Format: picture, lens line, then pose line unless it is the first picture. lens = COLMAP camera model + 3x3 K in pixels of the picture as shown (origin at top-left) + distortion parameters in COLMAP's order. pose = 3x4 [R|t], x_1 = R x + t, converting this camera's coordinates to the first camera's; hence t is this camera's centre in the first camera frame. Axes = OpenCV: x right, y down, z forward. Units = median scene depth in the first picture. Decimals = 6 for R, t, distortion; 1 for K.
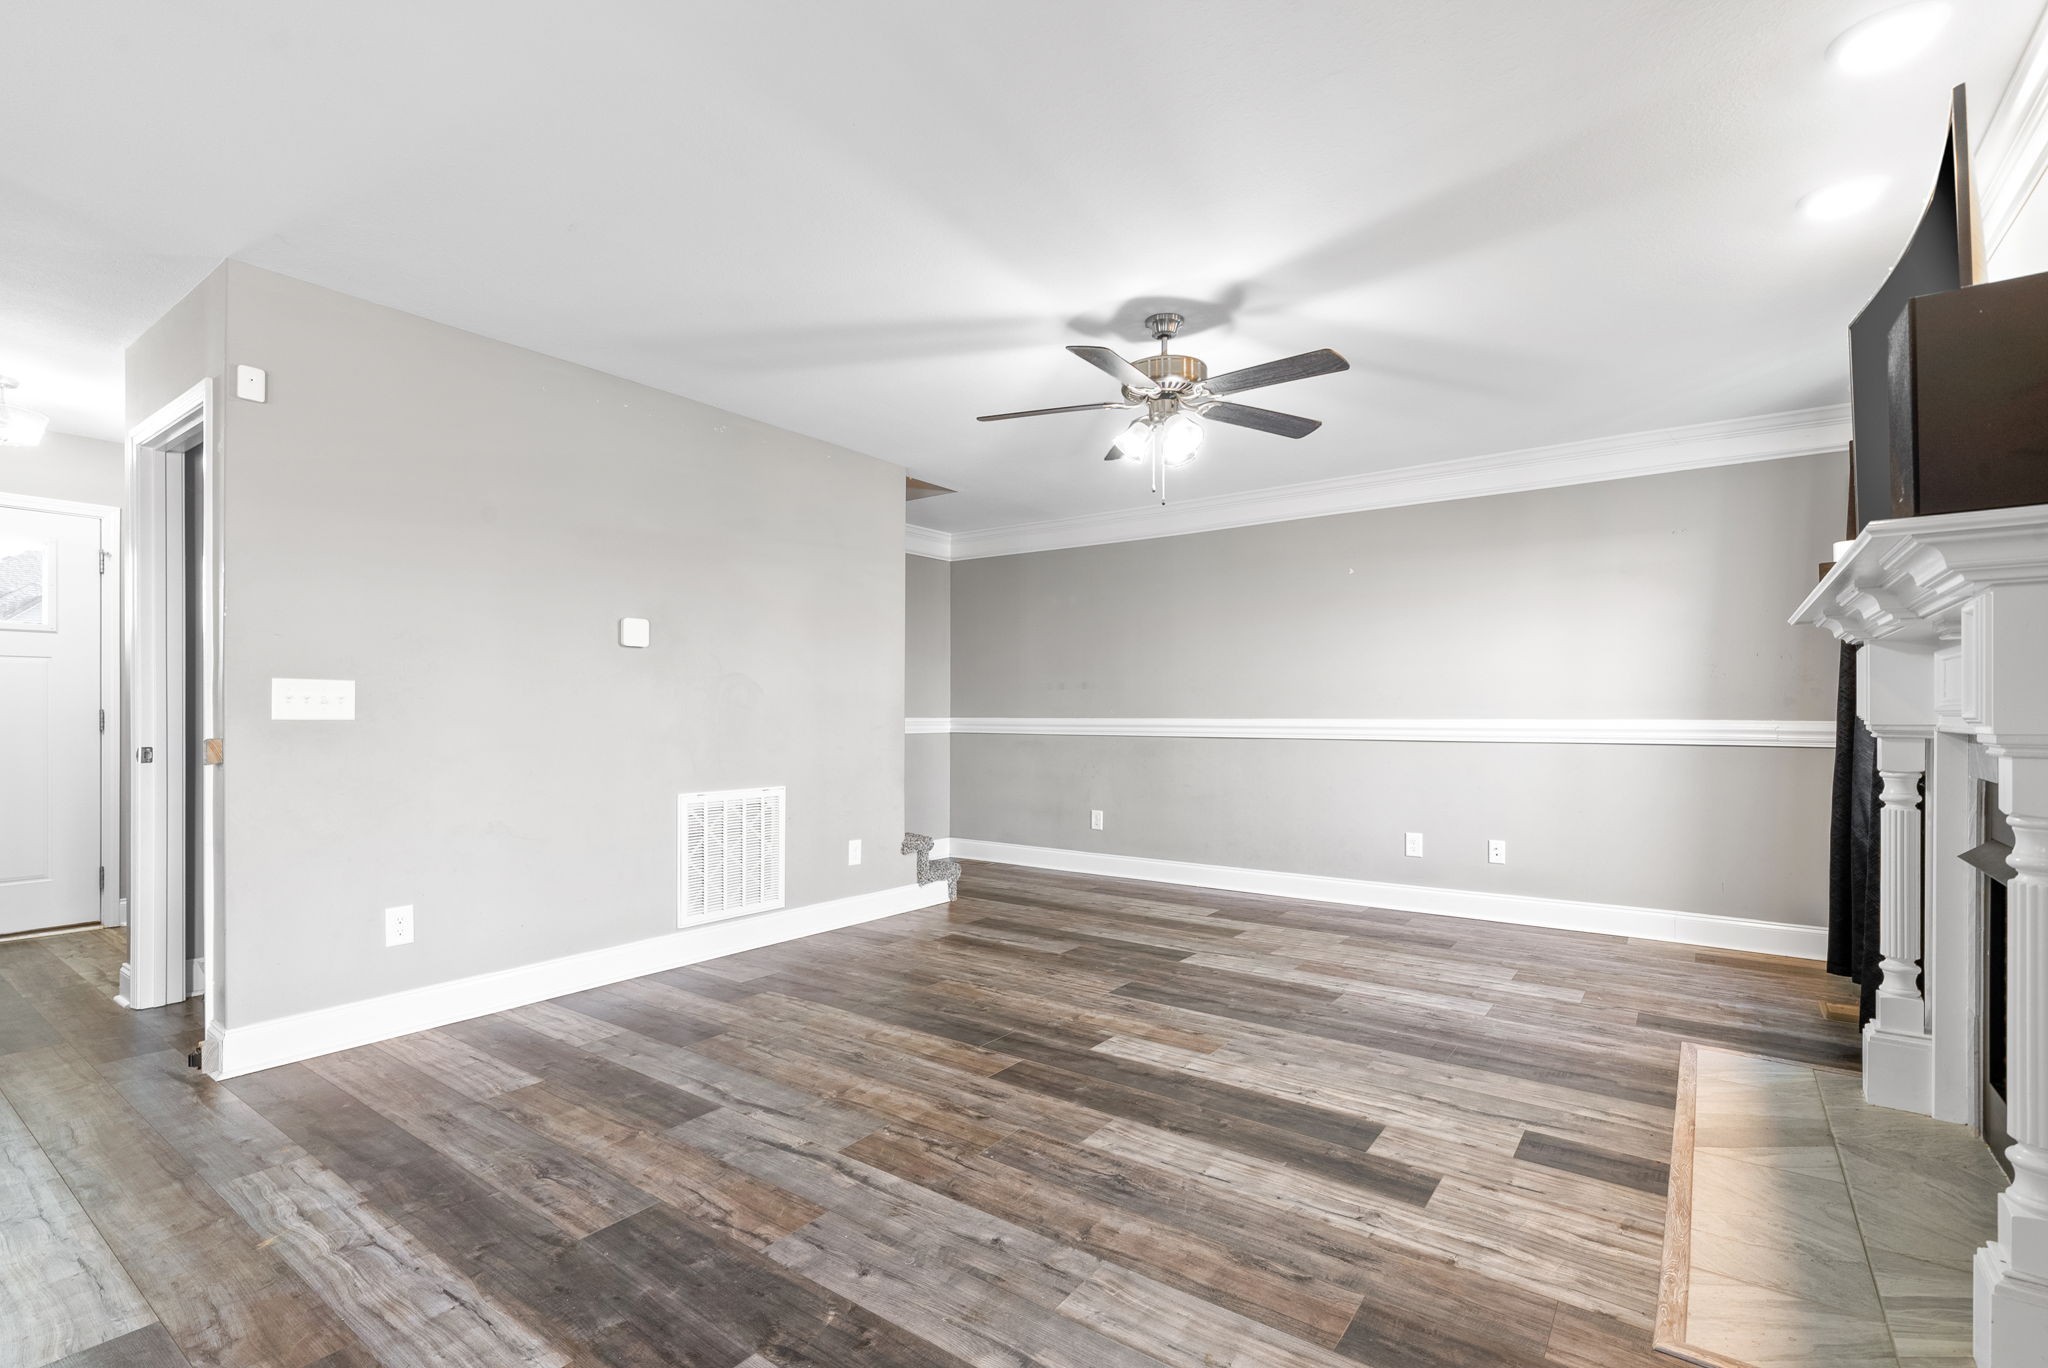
lens RADIAL K [[968.3, 0, 1019.2], [0, 968.3, 715.2], [0, 0, 1]] dist [0.000332, -0.000080]
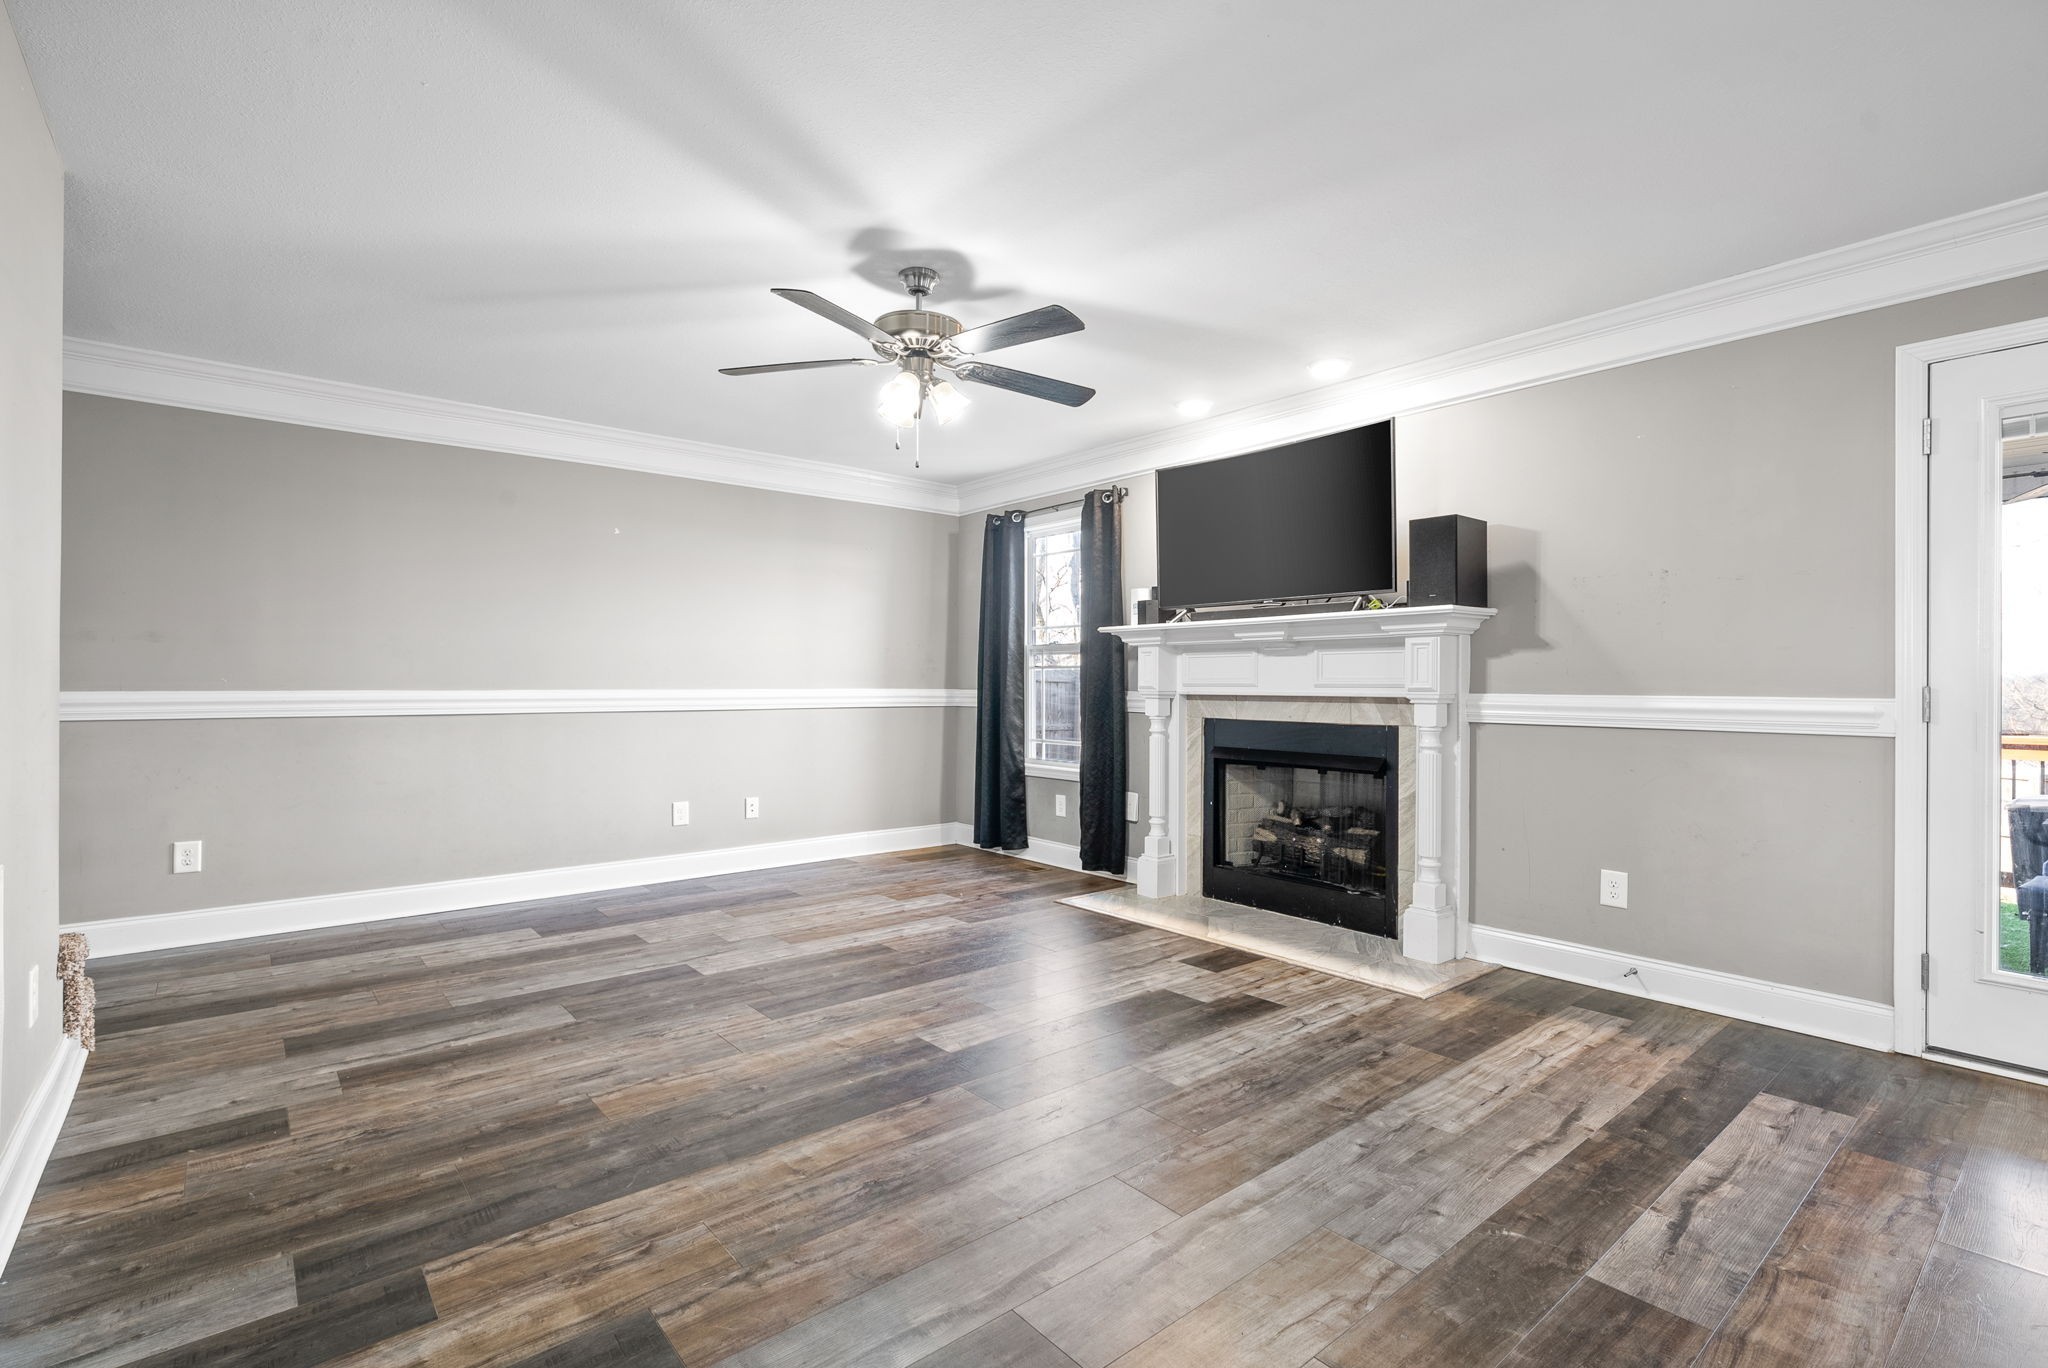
lens RADIAL K [[921.1, 0, 1024.0], [0, 921.1, 684.0], [0, 0, 1]] dist [0.001779, -0.000022]
pose [[0.234131, 0.000503, 0.972205, -0.711969], [-0.001749, 0.999998, -0.000096, -0.003557], [-0.972204, -0.001678, 0.234131, 0.682817]]
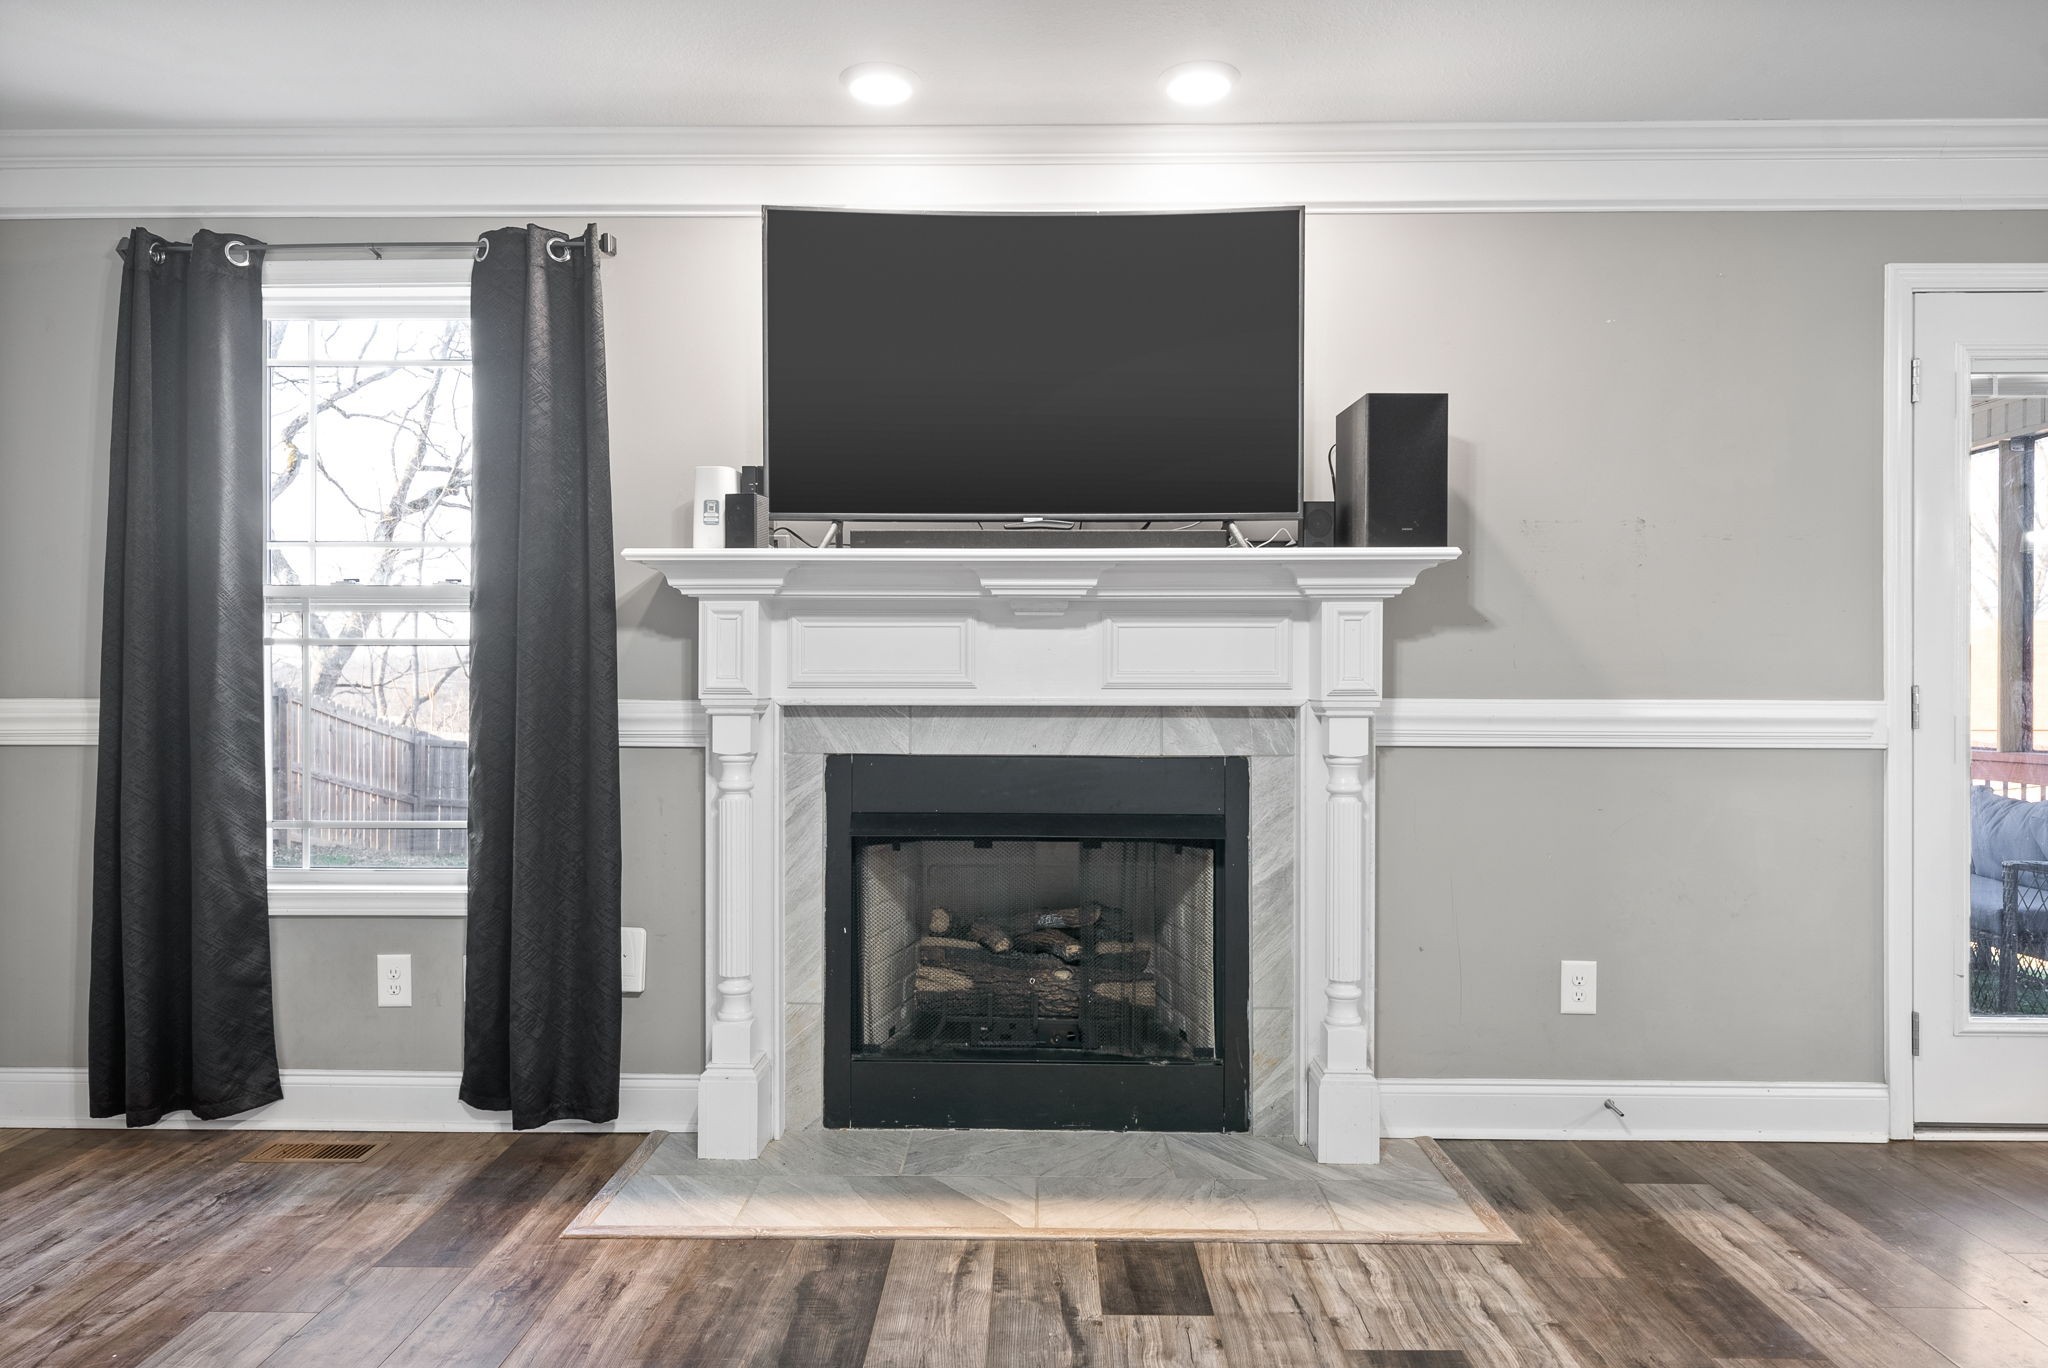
lens RADIAL K [[1350.1, 0, 984.0], [0, 1350.1, 682.0], [0, 0, 1]] dist [0.000930, 0.001128]
pose [[-0.566611, -0.001158, 0.823985, -0.149431], [-0.000661, 0.999999, 0.000951, -0.005810], [-0.823985, -0.000006, -0.566611, 1.215110]]
